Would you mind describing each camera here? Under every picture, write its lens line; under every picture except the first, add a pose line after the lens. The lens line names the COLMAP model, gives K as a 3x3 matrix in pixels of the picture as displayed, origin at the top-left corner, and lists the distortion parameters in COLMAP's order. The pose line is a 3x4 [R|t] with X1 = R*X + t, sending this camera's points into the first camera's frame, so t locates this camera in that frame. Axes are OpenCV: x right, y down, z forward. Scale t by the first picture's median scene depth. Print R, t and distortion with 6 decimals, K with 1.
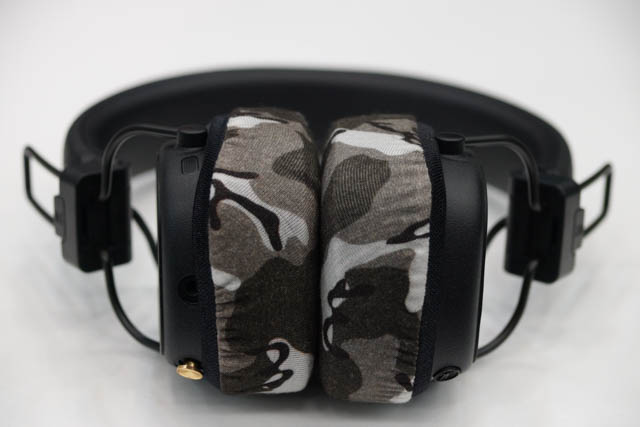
lens RADIAL K [[1855.1, 0, 320.0], [0, 1855.1, 213.5], [0, 0, 1]] dist [0.211176, -13.220012]
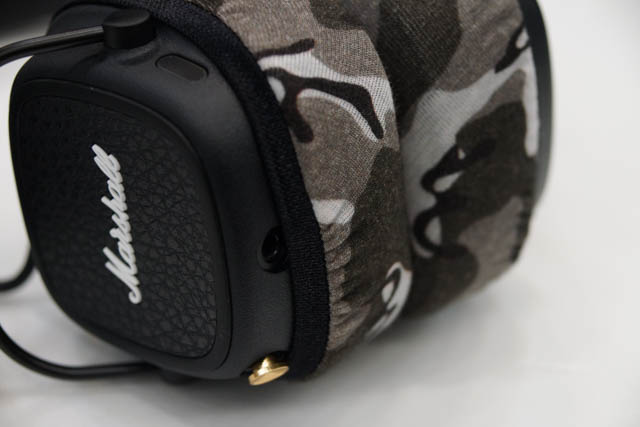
lens RADIAL K [[1855.1, 0, 320.0], [0, 1855.1, 213.5], [0, 0, 1]] dist [0.211176, -13.220012]
pose [[0.720011, -0.373807, 0.584682, -0.427123], [0.306873, 0.927177, 0.214875, -0.101875], [-0.622425, 0.024711, 0.782289, 0.502614]]
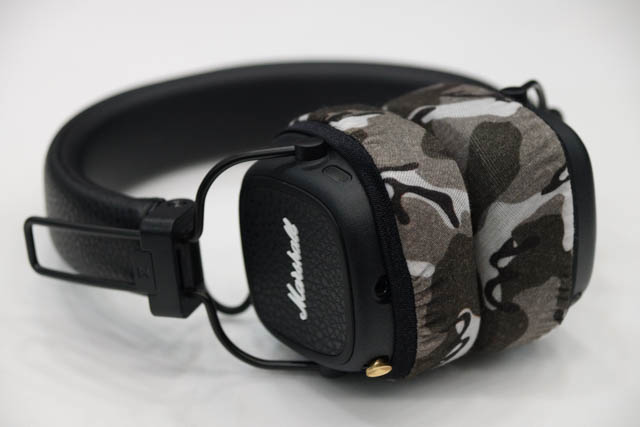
lens RADIAL K [[1855.1, 0, 320.0], [0, 1855.1, 213.5], [0, 0, 1]] dist [0.211176, -13.220012]
pose [[0.853347, -0.259141, 0.452376, -0.558686], [0.253011, 0.964532, 0.075254, -0.086033], [-0.455833, 0.050238, 0.888646, 0.103193]]
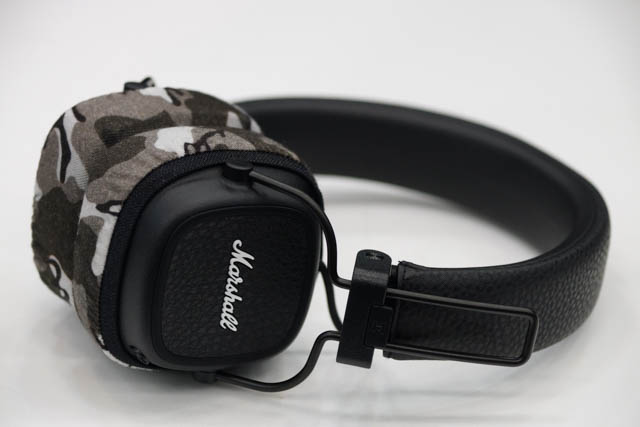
lens RADIAL K [[1855.1, 0, 320.0], [0, 1855.1, 213.5], [0, 0, 1]] dist [0.211176, -13.220012]
pose [[0.505673, 0.353653, -0.786908, 0.994347], [-0.399213, 0.904510, 0.149969, -0.204477], [0.764803, 0.238309, 0.598569, 0.422202]]
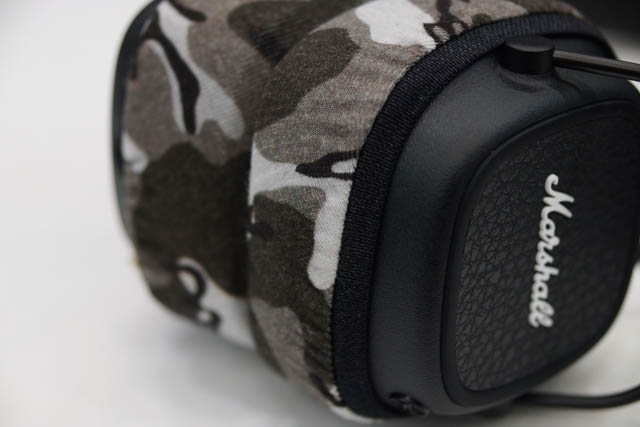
lens RADIAL K [[1855.1, 0, 320.0], [0, 1855.1, 213.5], [0, 0, 1]] dist [0.211176, -13.220012]
pose [[0.697048, 0.305220, -0.648818, 0.452840], [-0.238503, 0.952047, 0.191634, -0.092219], [0.676196, 0.021167, 0.736418, 0.536545]]
